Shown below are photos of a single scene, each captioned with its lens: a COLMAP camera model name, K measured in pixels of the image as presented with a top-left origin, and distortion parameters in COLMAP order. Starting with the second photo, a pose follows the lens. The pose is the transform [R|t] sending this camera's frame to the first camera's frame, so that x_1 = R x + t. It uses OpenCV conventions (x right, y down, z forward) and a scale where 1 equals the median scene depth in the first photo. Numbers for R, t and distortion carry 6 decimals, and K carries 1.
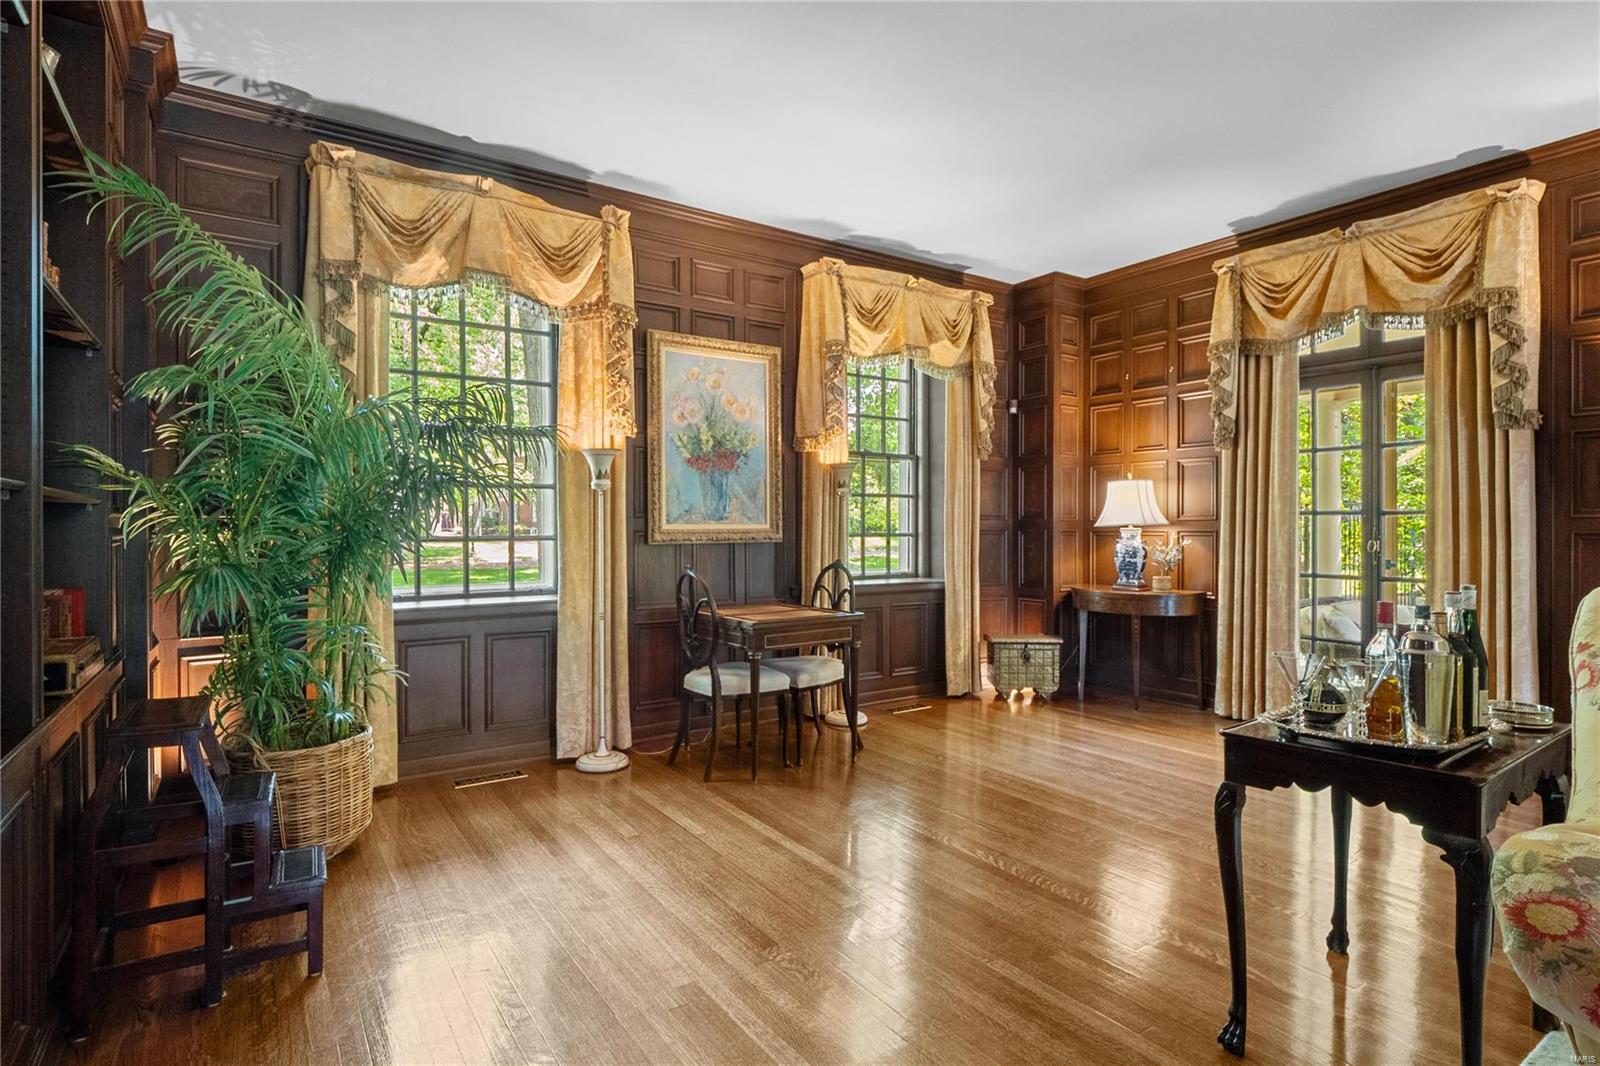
lens RADIAL K [[812.5, 0, 804.9], [0, 812.5, 532.1], [0, 0, 1]] dist [-0.003245, -0.001774]
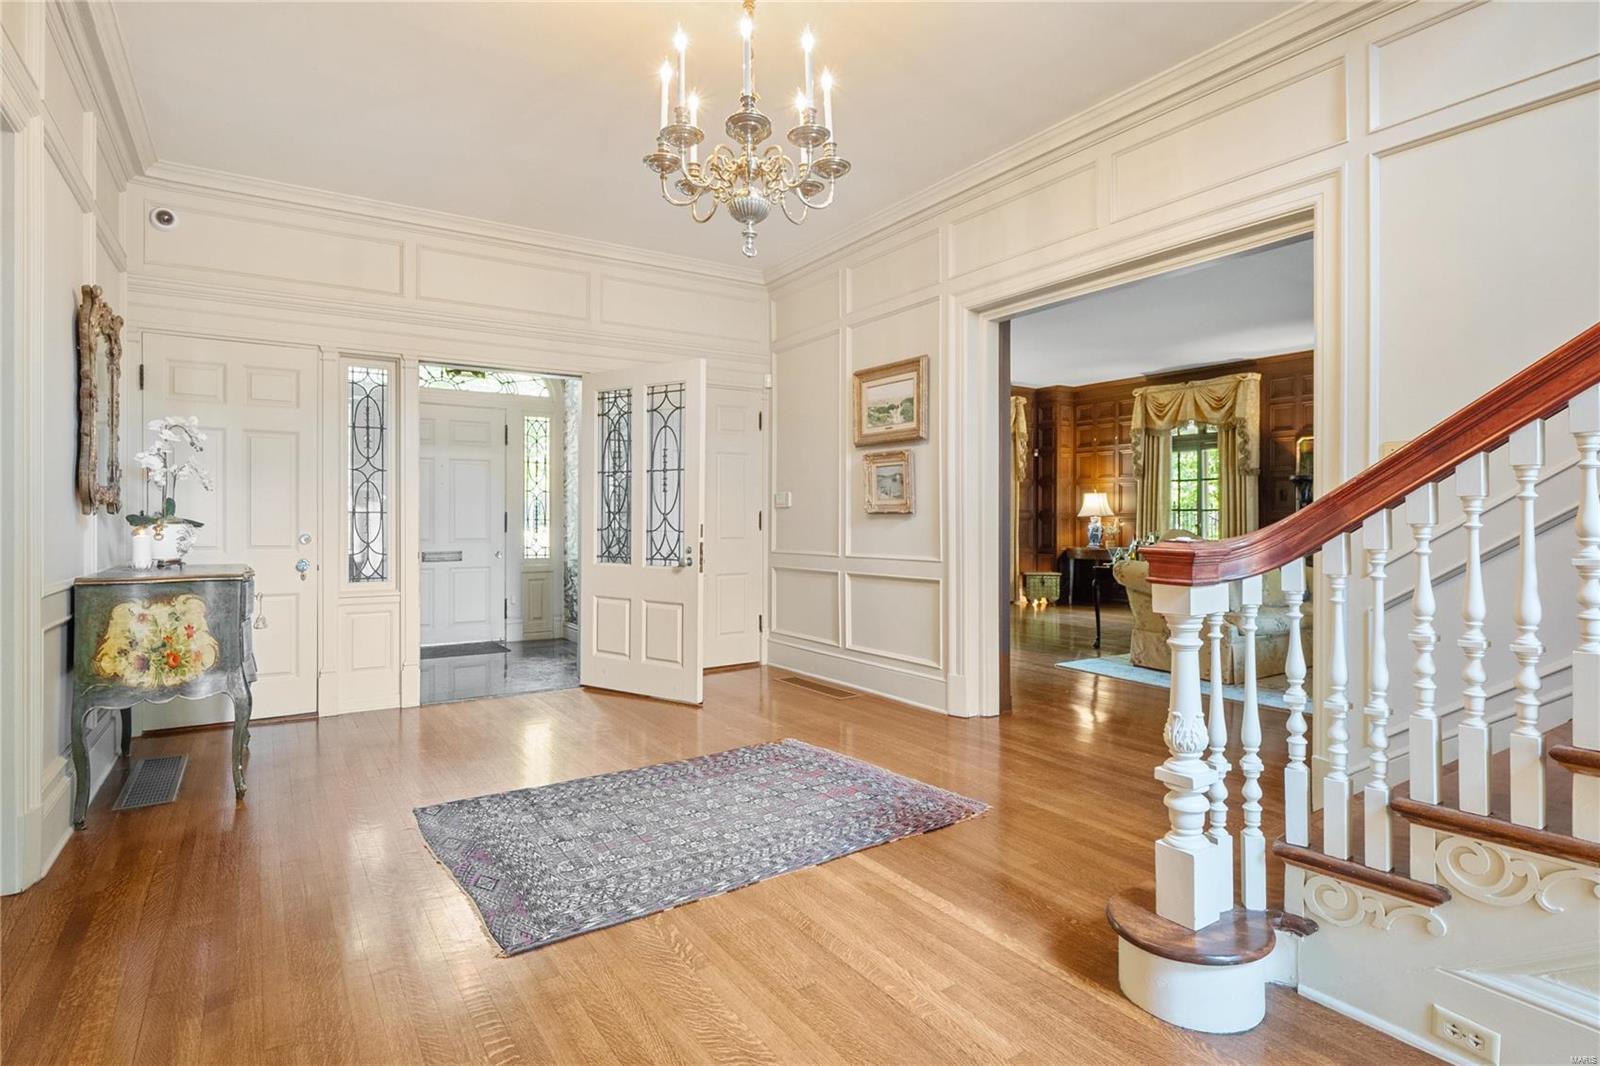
lens RADIAL K [[812.5, 0, 806.7], [0, 812.5, 518.1], [0, 0, 1]] dist [-0.003245, -0.001774]
pose [[0.999906, 0.004098, -0.013063, -0.282619], [-0.004191, 0.999966, -0.007115, 0.014806], [0.013033, 0.007169, 0.999889, -1.006695]]
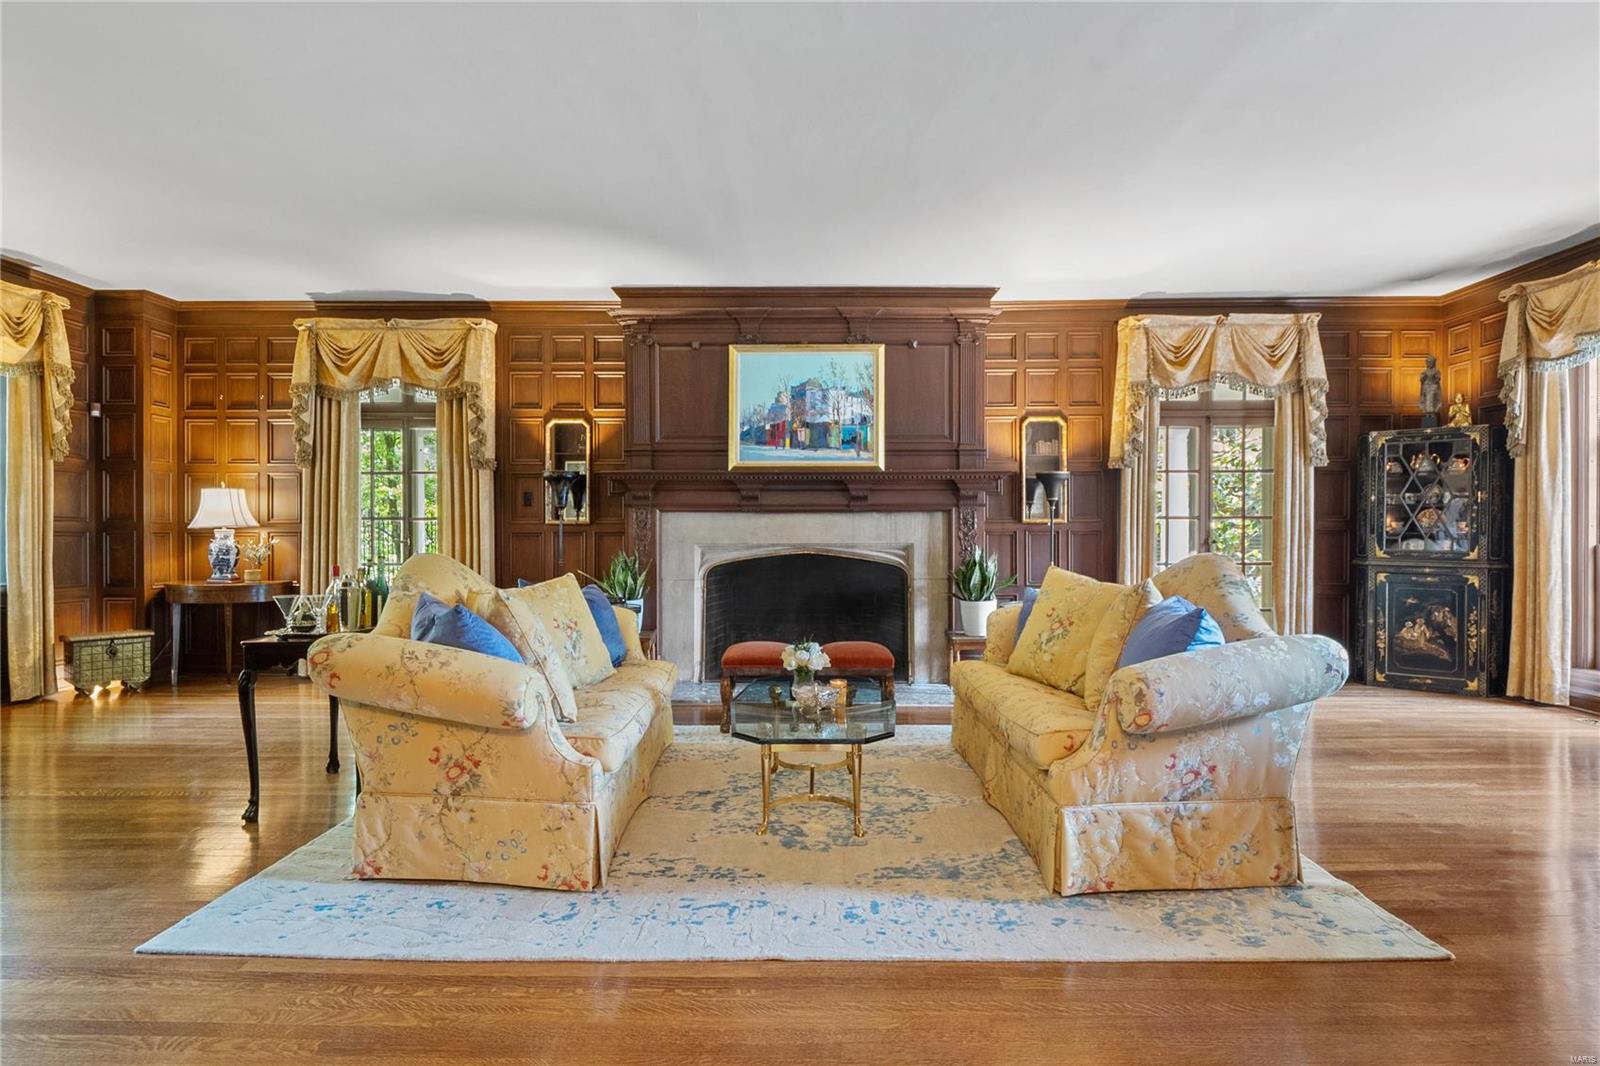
lens RADIAL K [[812.5, 0, 788.0], [0, 812.5, 538.4], [0, 0, 1]] dist [-0.003245, -0.001774]
pose [[0.577874, -0.005781, 0.816106, -0.078487], [0.004148, 0.999983, 0.004147, 0.006330], [-0.816116, 0.000989, 0.577888, -0.327385]]
